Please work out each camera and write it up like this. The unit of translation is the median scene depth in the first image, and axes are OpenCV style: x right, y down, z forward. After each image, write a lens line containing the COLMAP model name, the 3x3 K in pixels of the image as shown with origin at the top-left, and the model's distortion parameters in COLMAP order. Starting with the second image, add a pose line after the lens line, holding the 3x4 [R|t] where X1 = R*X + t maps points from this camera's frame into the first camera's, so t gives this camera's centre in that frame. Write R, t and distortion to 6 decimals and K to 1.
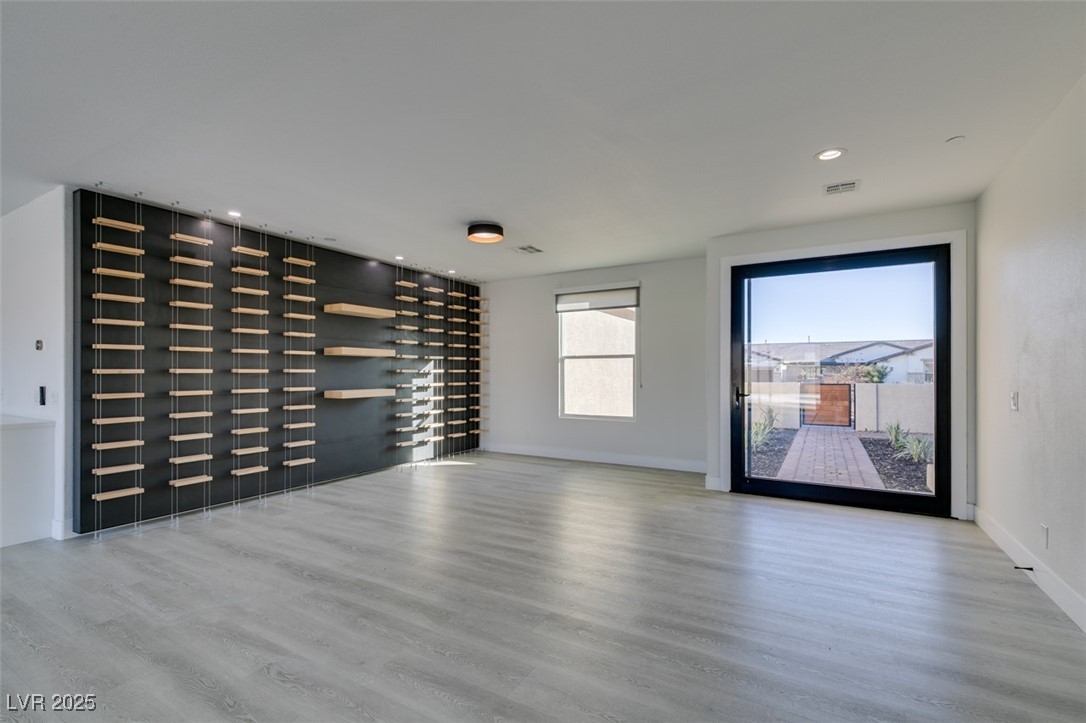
lens RADIAL K [[485.4, 0, 542.2], [0, 485.4, 370.5], [0, 0, 1]] dist [0.008509, -0.002181]
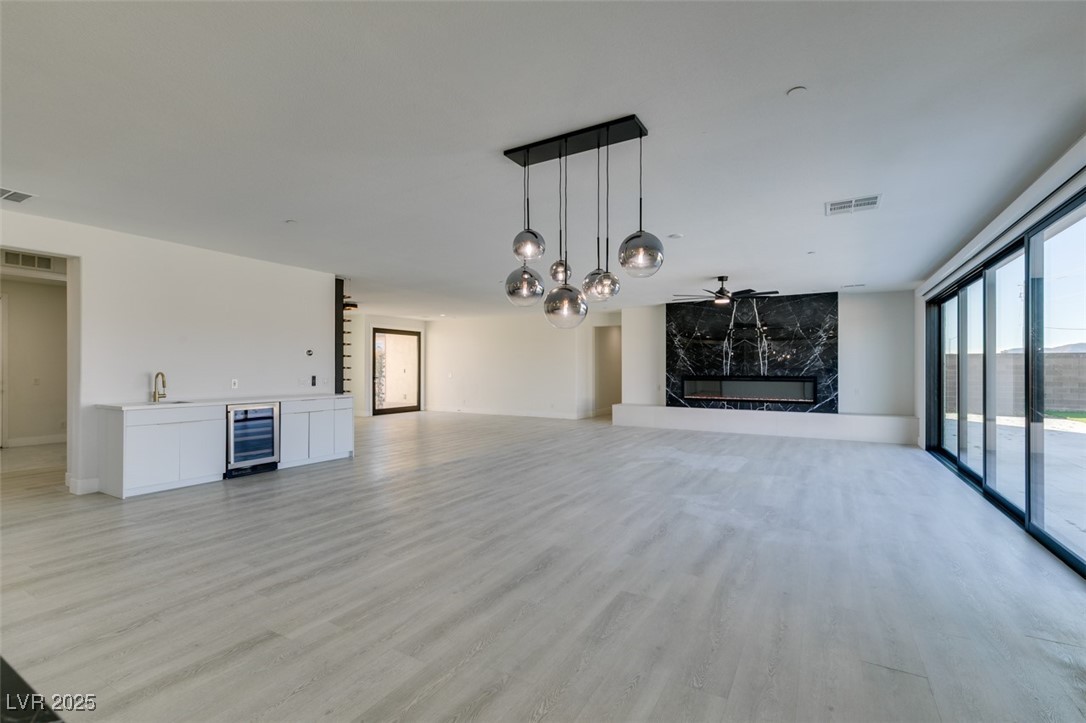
lens RADIAL K [[485.4, 0, 542.5], [0, 485.4, 368.1], [0, 0, 1]] dist [0.008509, -0.002181]
pose [[-0.003499, 0.005471, 0.999979, -2.258799], [-0.002745, 0.999981, -0.005480, 0.012259], [-0.999990, -0.002764, -0.003484, 0.123090]]
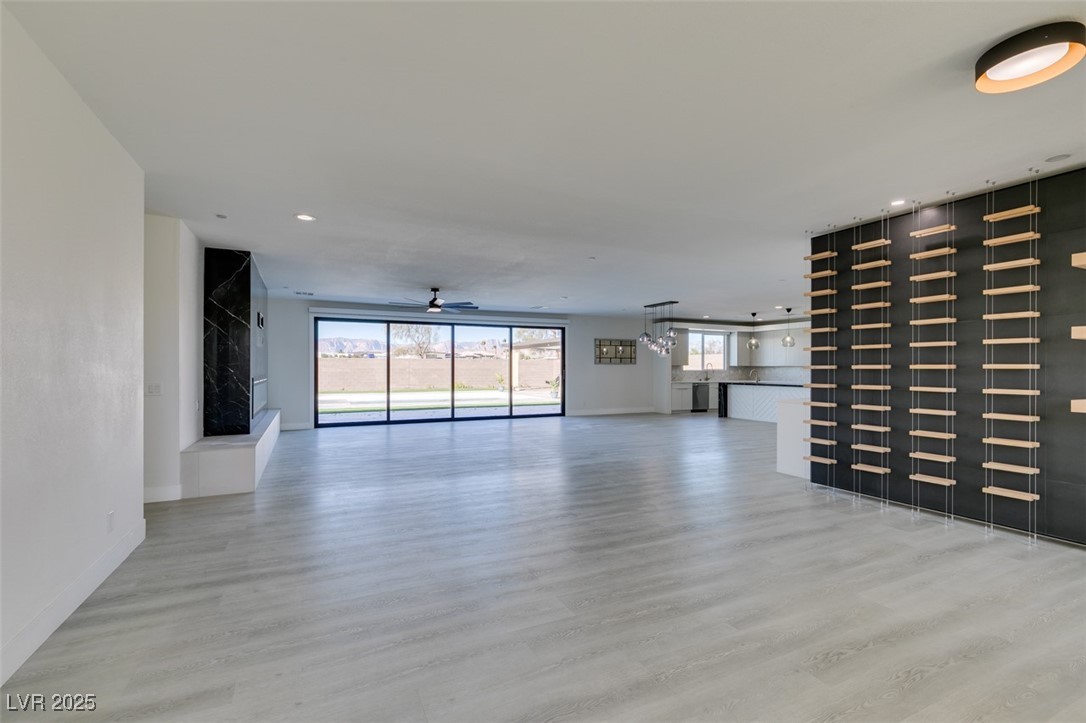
lens RADIAL K [[485.4, 0, 536.4], [0, 485.4, 368.3], [0, 0, 1]] dist [0.008509, -0.002181]
pose [[-0.561184, 0.002259, -0.827688, 0.498911], [0.000792, 0.999997, 0.002192, 0.002033], [0.827691, 0.000574, -0.561184, 0.850146]]
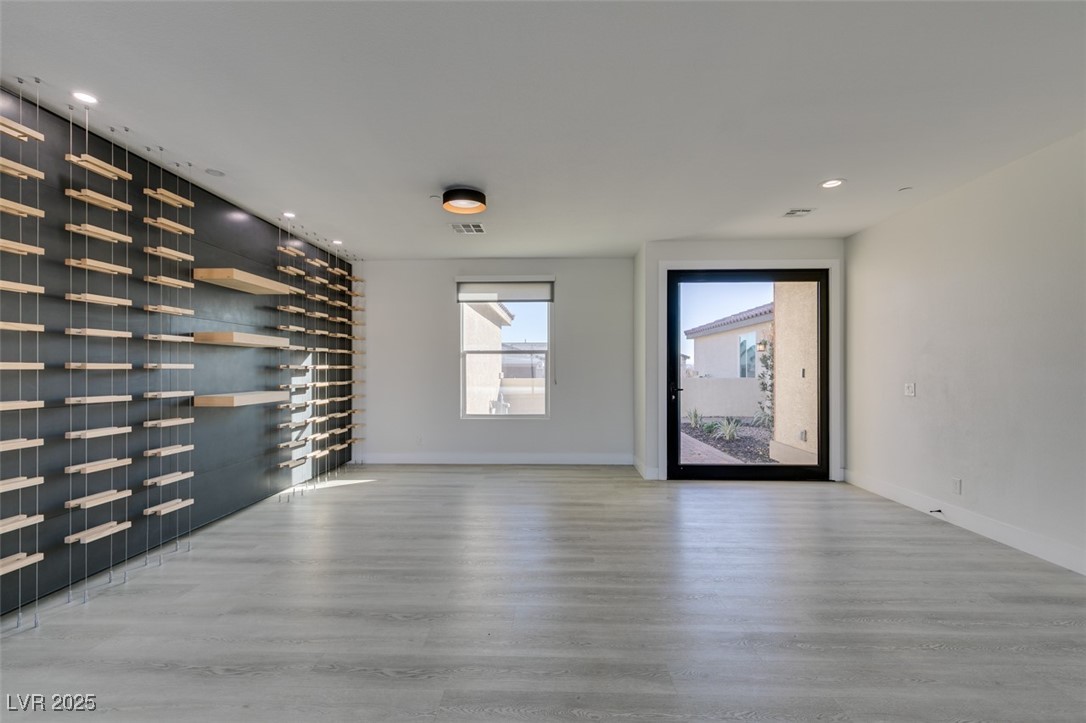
lens RADIAL K [[485.4, 0, 539.2], [0, 485.4, 366.6], [0, 0, 1]] dist [0.008509, -0.002181]
pose [[0.878020, 0.001972, 0.478621, -0.389944], [-0.001161, 0.999997, -0.001990, 0.002244], [-0.478623, 0.001192, 0.878020, 0.200887]]
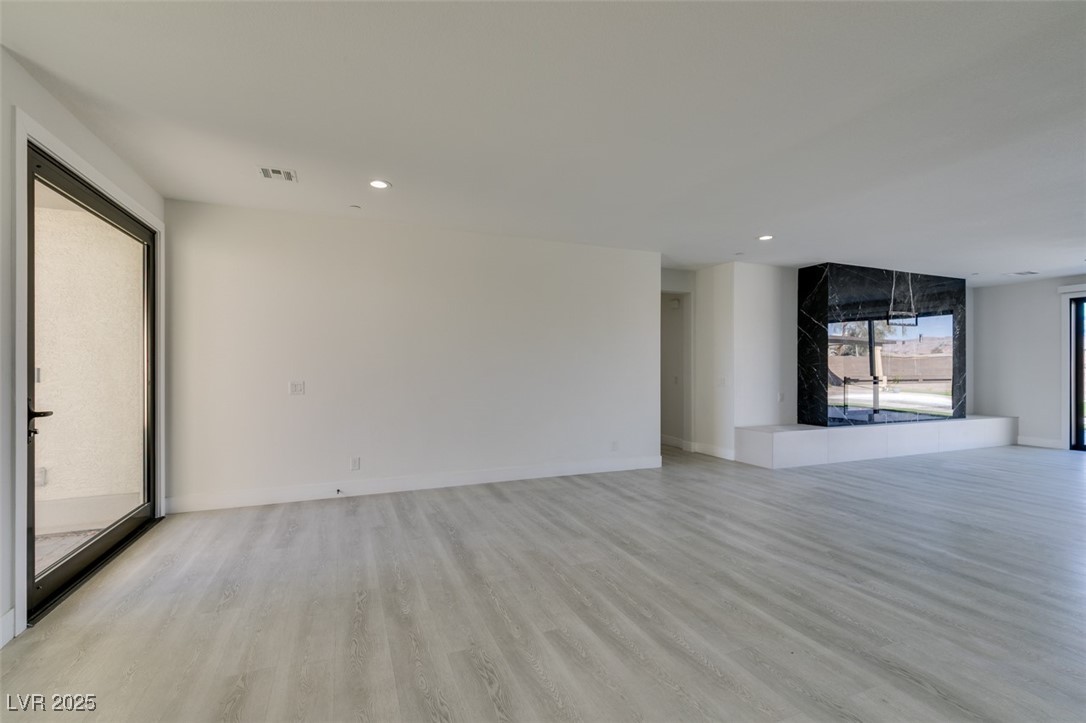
lens RADIAL K [[485.4, 0, 547.3], [0, 485.4, 365.4], [0, 0, 1]] dist [0.008509, -0.002181]
pose [[-0.801607, 0.002670, 0.597846, -0.292758], [-0.000350, 0.999988, -0.004934, 0.004773], [-0.597852, -0.004164, -0.801596, 1.121705]]
